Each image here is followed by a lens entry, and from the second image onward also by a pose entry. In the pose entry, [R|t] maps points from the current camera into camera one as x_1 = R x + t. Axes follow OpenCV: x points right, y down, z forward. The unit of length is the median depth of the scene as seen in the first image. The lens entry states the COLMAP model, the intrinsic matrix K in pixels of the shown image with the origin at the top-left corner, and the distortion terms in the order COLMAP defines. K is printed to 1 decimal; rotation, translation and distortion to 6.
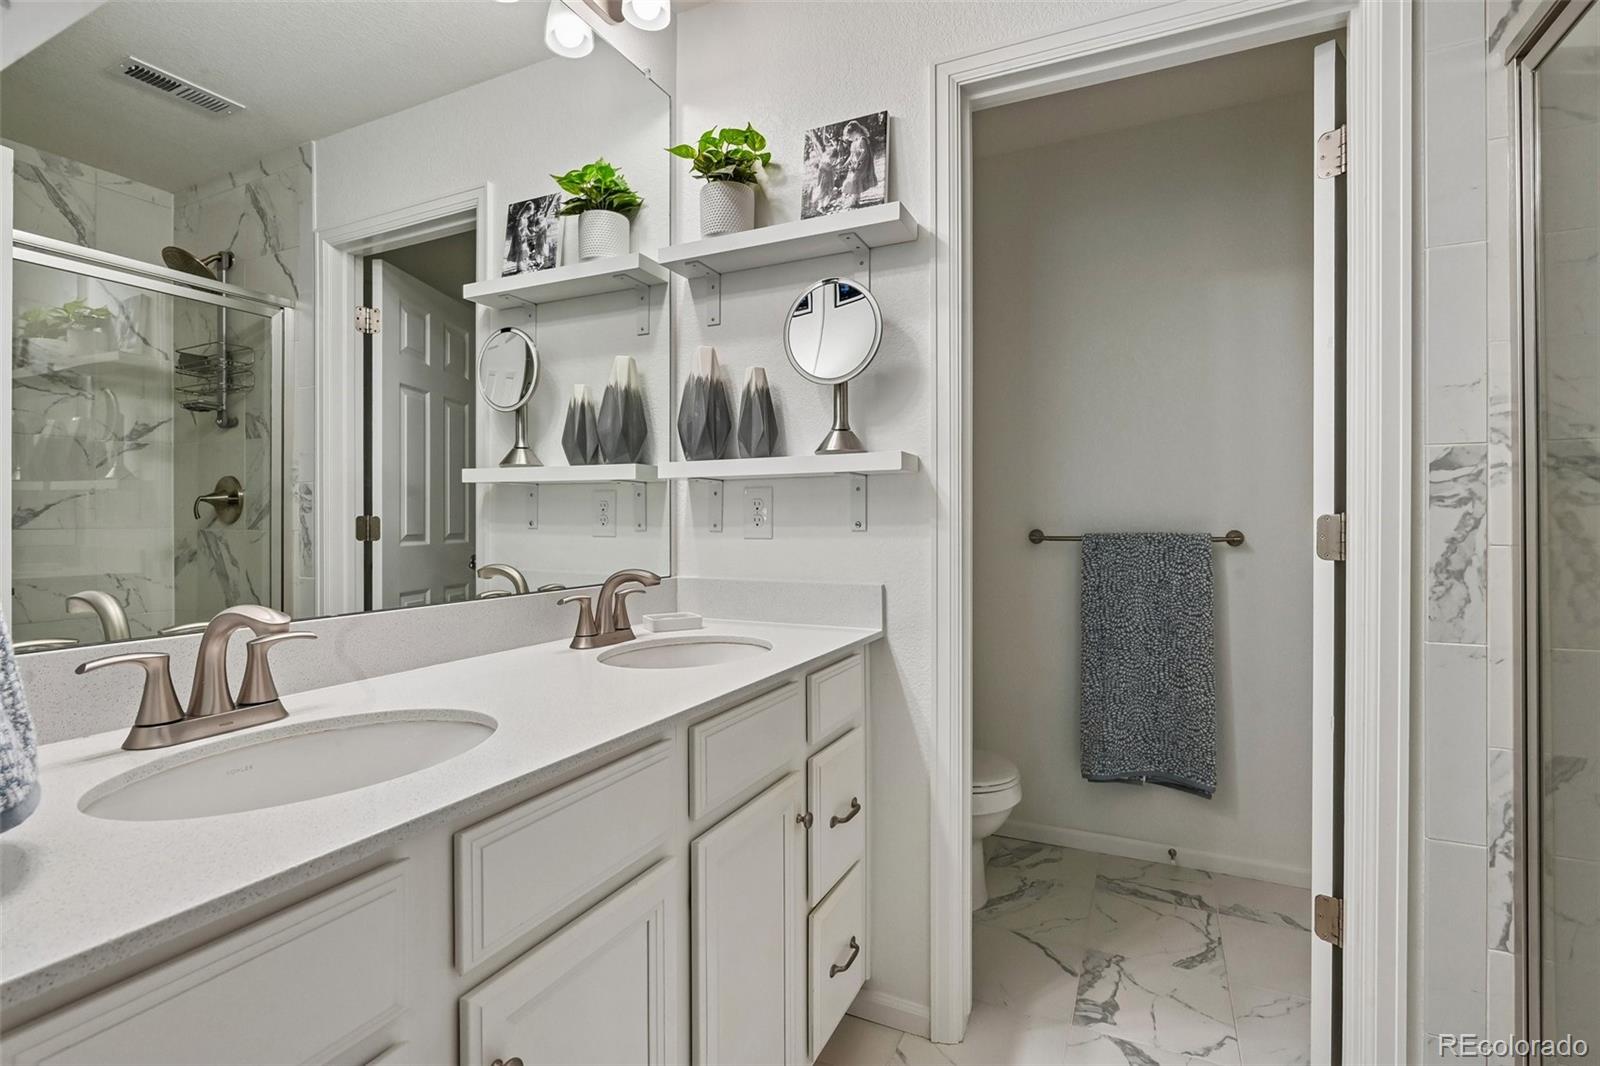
lens RADIAL K [[732.3, 0, 792.9], [0, 732.3, 525.9], [0, 0, 1]] dist [-0.010118, 0.000529]
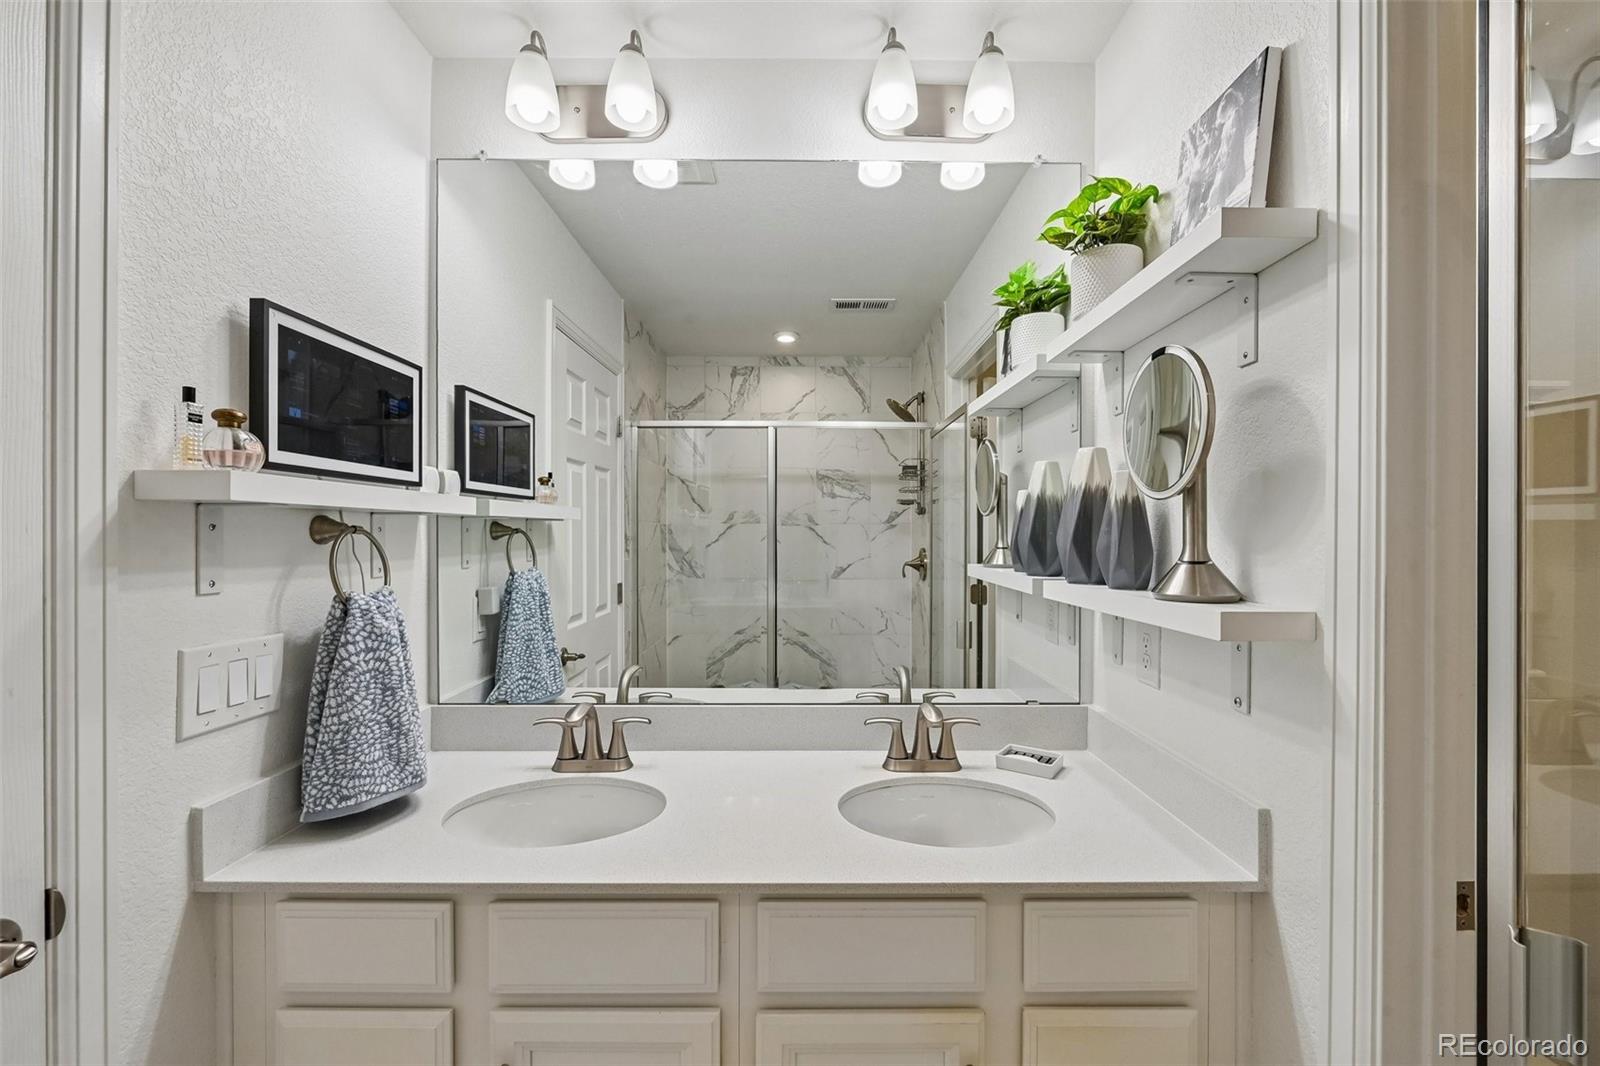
lens RADIAL K [[642.5, 0, 807.0], [0, 642.5, 541.4], [0, 0, 1]] dist [-0.002218, -0.000196]
pose [[0.437352, 0.007718, -0.899257, 0.440041], [-0.004091, 0.999970, 0.006592, -0.149028], [0.899281, 0.000796, 0.437370, 0.404762]]
